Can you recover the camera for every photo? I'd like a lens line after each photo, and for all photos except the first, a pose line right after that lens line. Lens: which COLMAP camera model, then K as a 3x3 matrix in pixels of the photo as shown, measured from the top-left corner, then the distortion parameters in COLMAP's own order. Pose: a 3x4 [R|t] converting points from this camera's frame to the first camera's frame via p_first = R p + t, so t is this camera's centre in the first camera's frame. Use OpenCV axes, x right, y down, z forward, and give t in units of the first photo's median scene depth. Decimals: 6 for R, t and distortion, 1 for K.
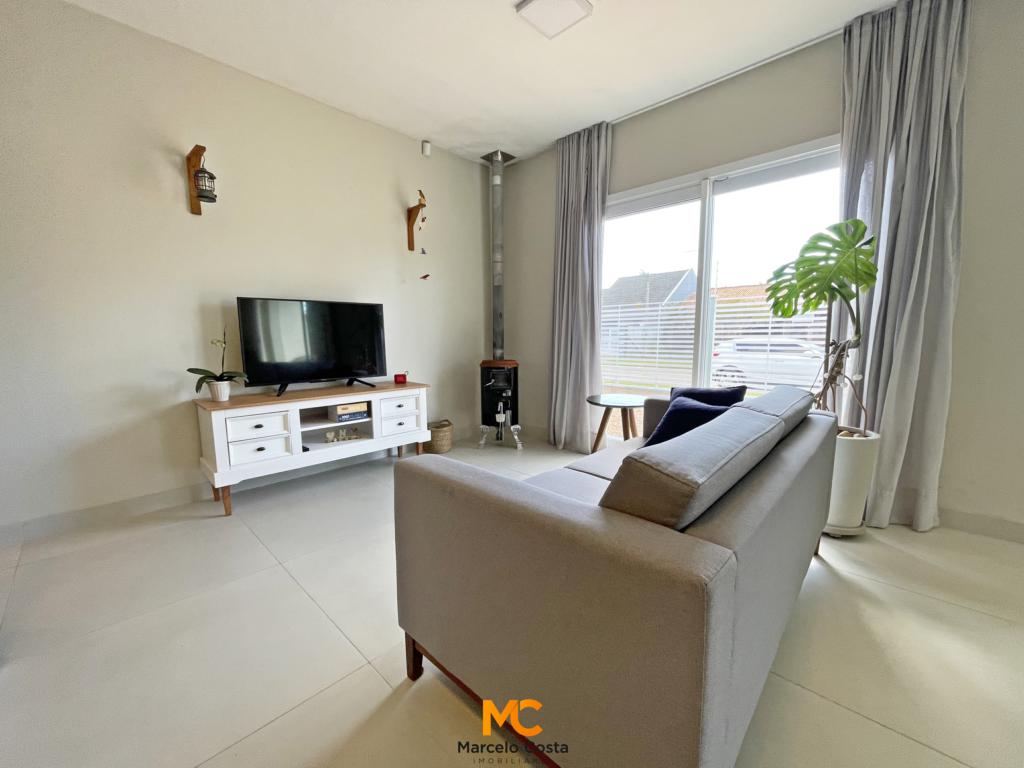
lens RADIAL K [[412.0, 0, 513.2], [0, 412.0, 387.8], [0, 0, 1]] dist [-0.003161, -0.000450]
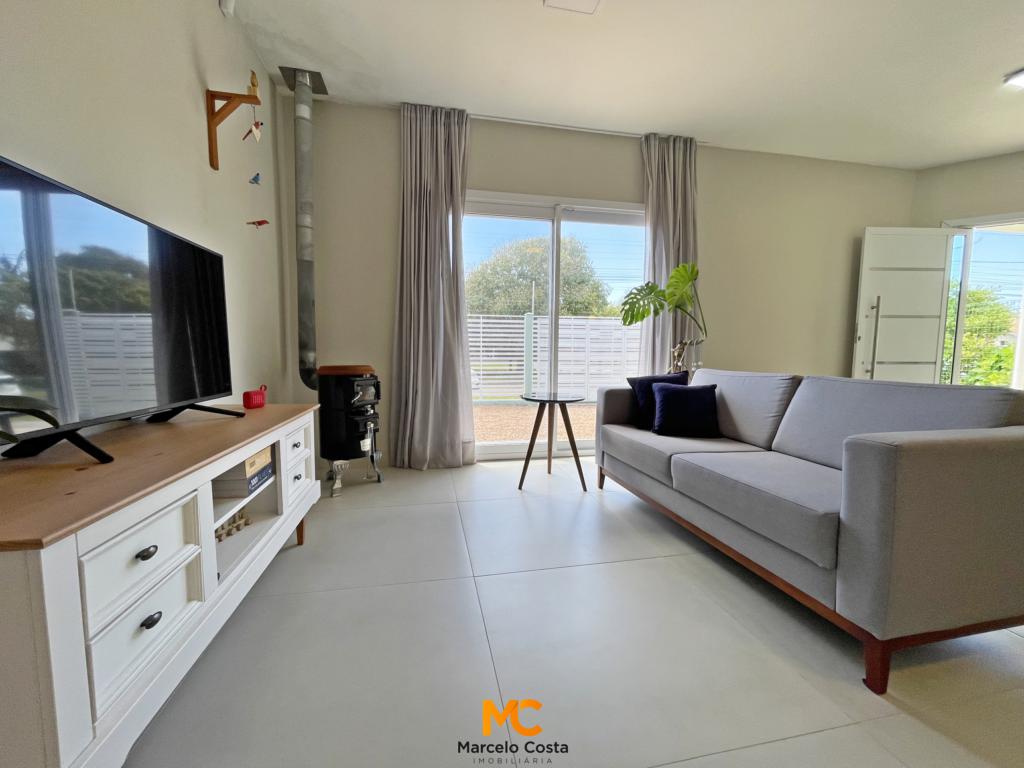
lens RADIAL K [[412.0, 0, 512.5], [0, 412.0, 382.7], [0, 0, 1]] dist [-0.003161, -0.000450]
pose [[0.569164, -0.052778, 0.820529, -0.508583], [0.096067, 0.995371, -0.002613, -0.008960], [-0.816593, 0.080314, 0.571599, 0.401794]]
